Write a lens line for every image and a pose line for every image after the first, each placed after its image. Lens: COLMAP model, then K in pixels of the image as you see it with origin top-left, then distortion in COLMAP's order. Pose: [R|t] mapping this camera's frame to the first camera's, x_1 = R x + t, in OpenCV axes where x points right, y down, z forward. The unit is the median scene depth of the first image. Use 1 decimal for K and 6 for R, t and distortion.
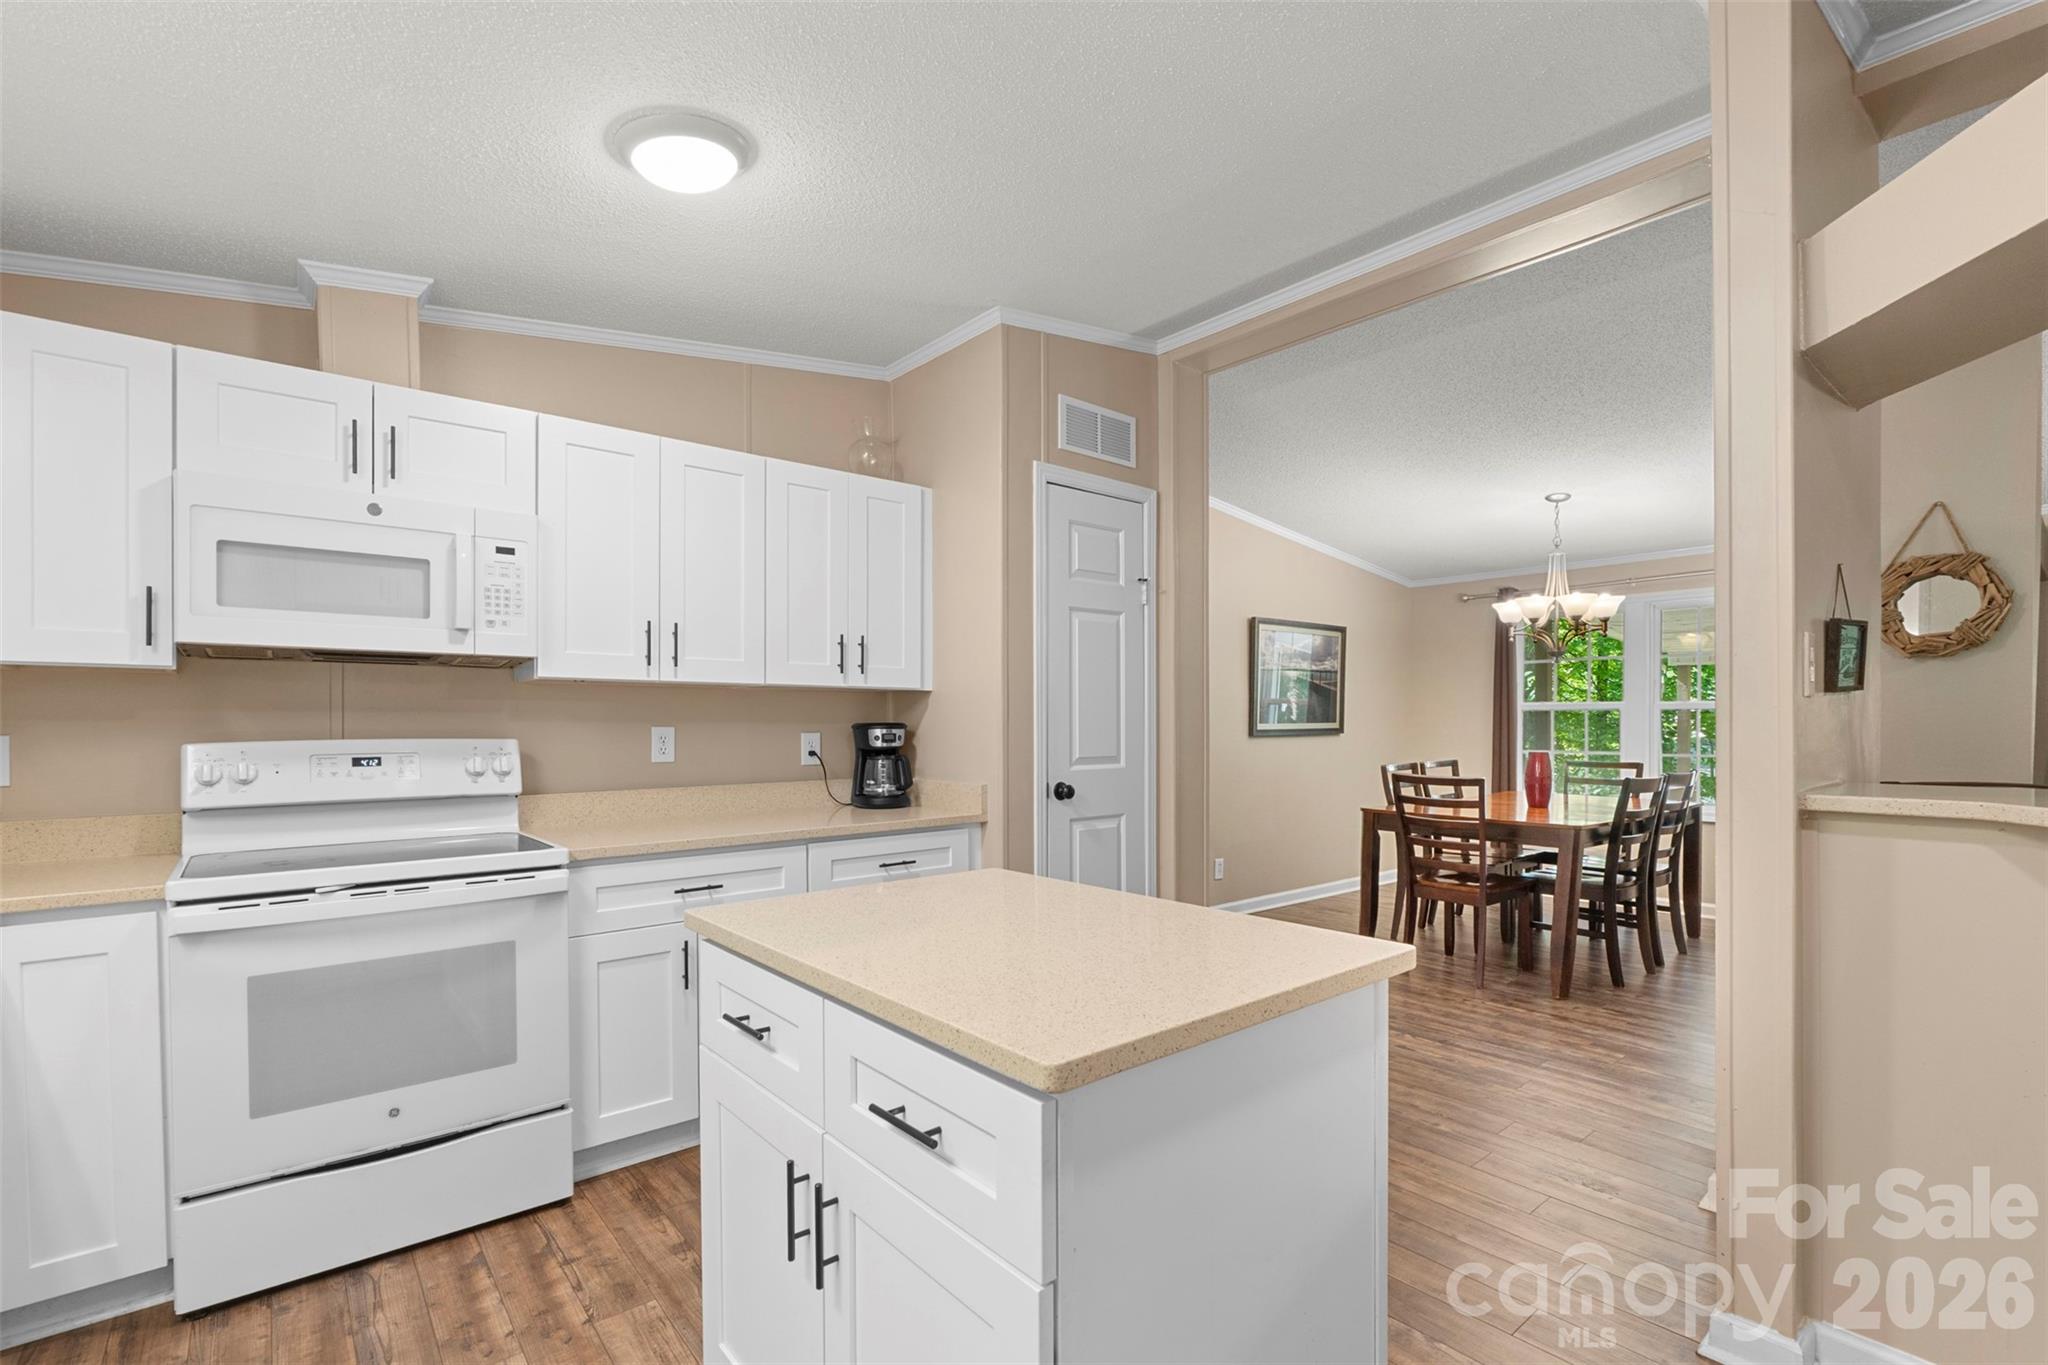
lens RADIAL K [[919.1, 0, 1023.6], [0, 919.1, 701.4], [0, 0, 1]] dist [-0.005900, -0.000752]
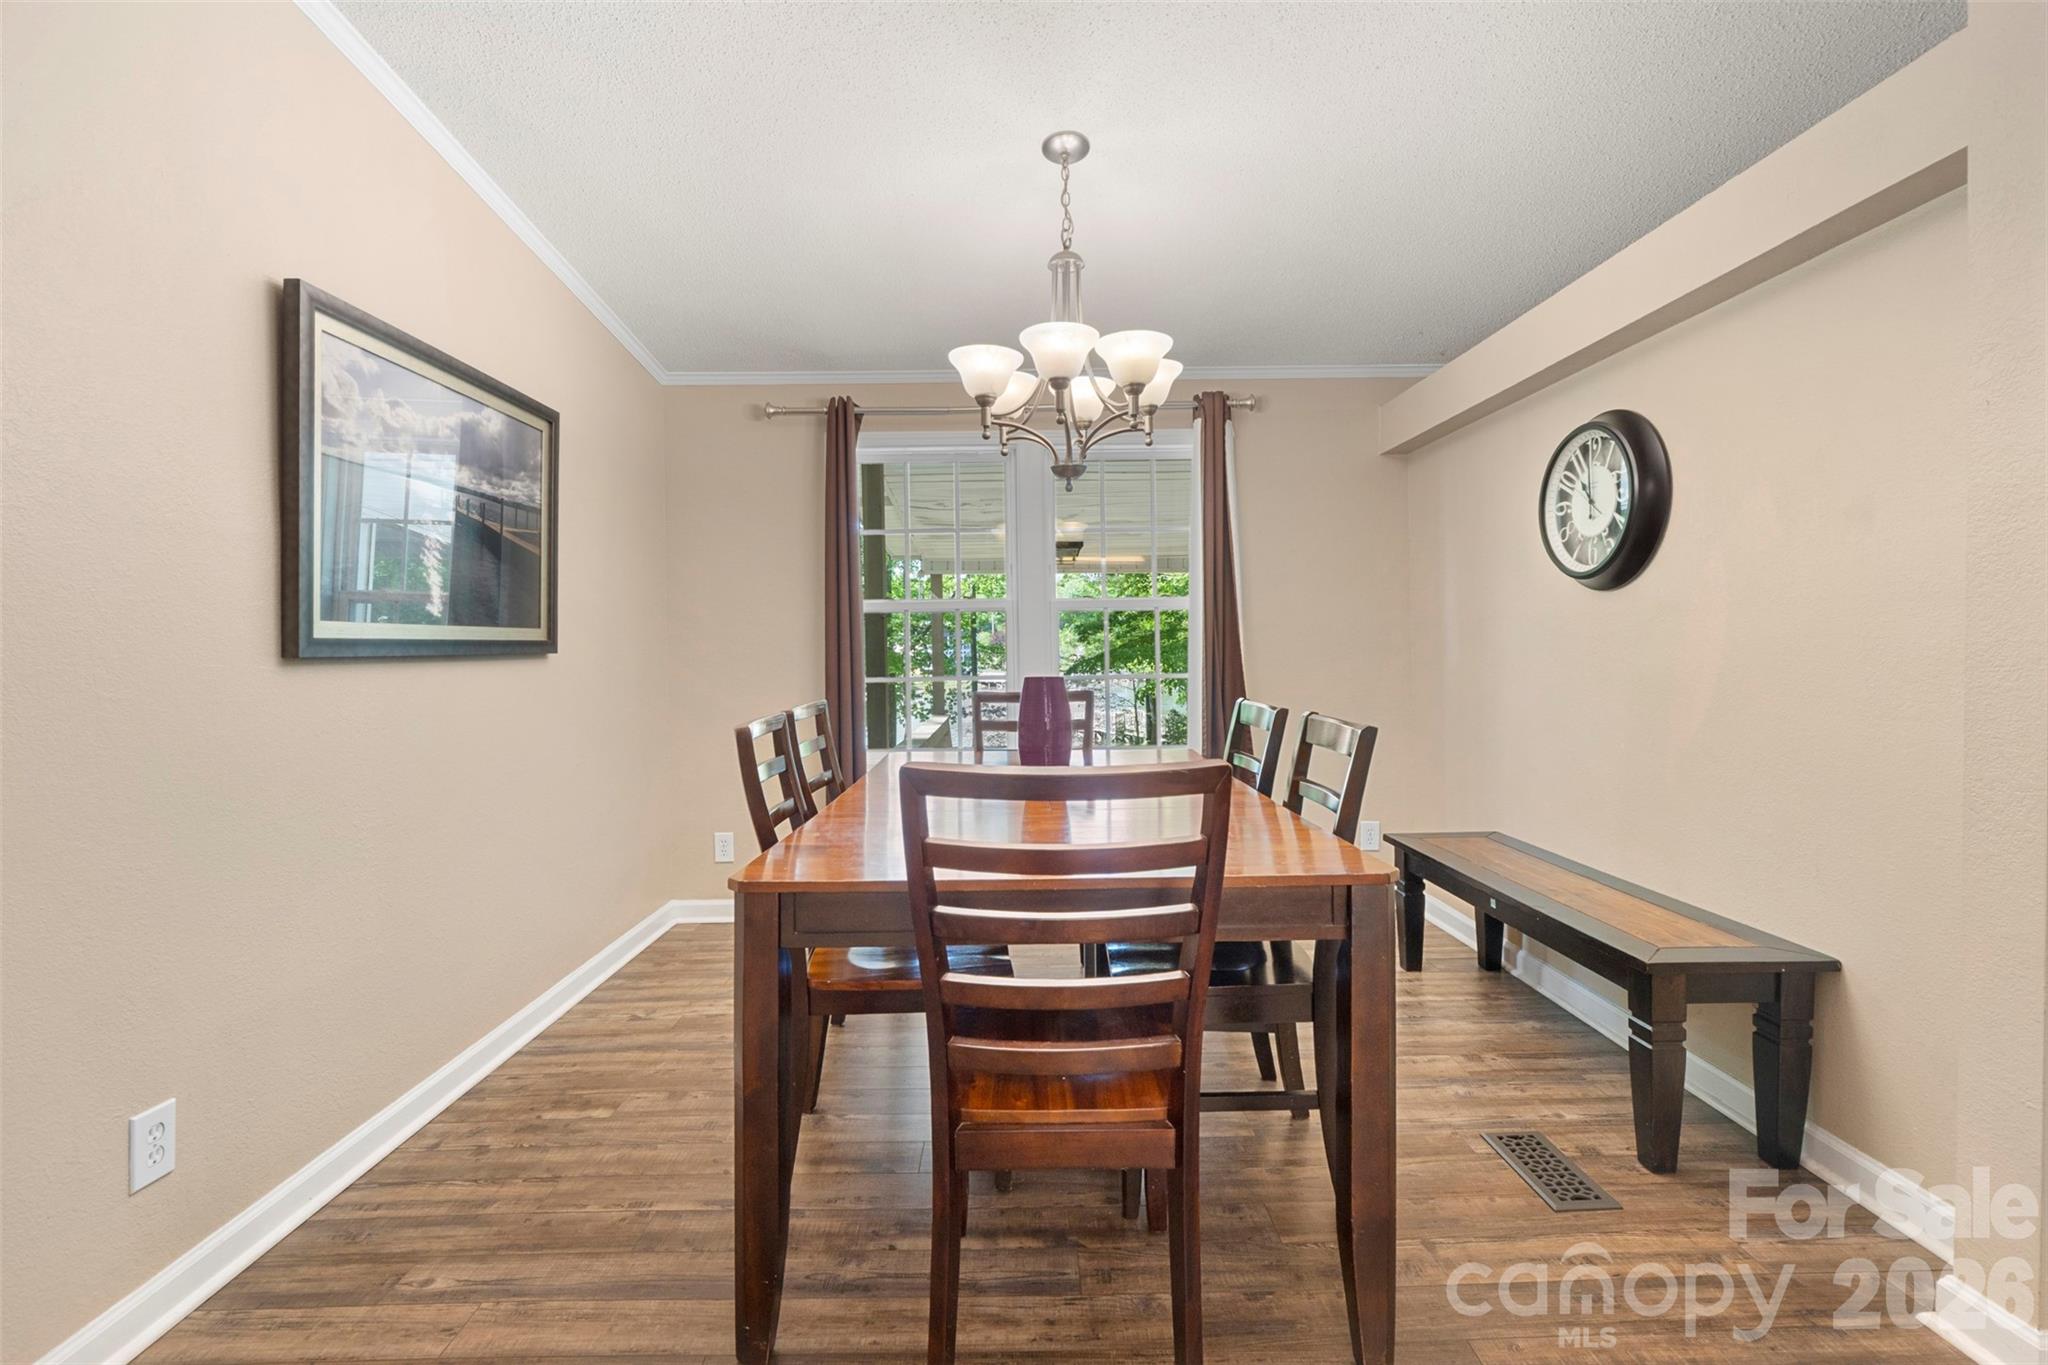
lens RADIAL K [[919.1, 0, 1027.7], [0, 919.1, 665.1], [0, 0, 1]] dist [-0.005900, -0.000752]
pose [[0.621933, -0.022086, 0.782759, 0.151335], [-0.000705, 0.999586, 0.028764, 0.029367], [-0.783070, -0.018441, 0.621659, 0.576805]]
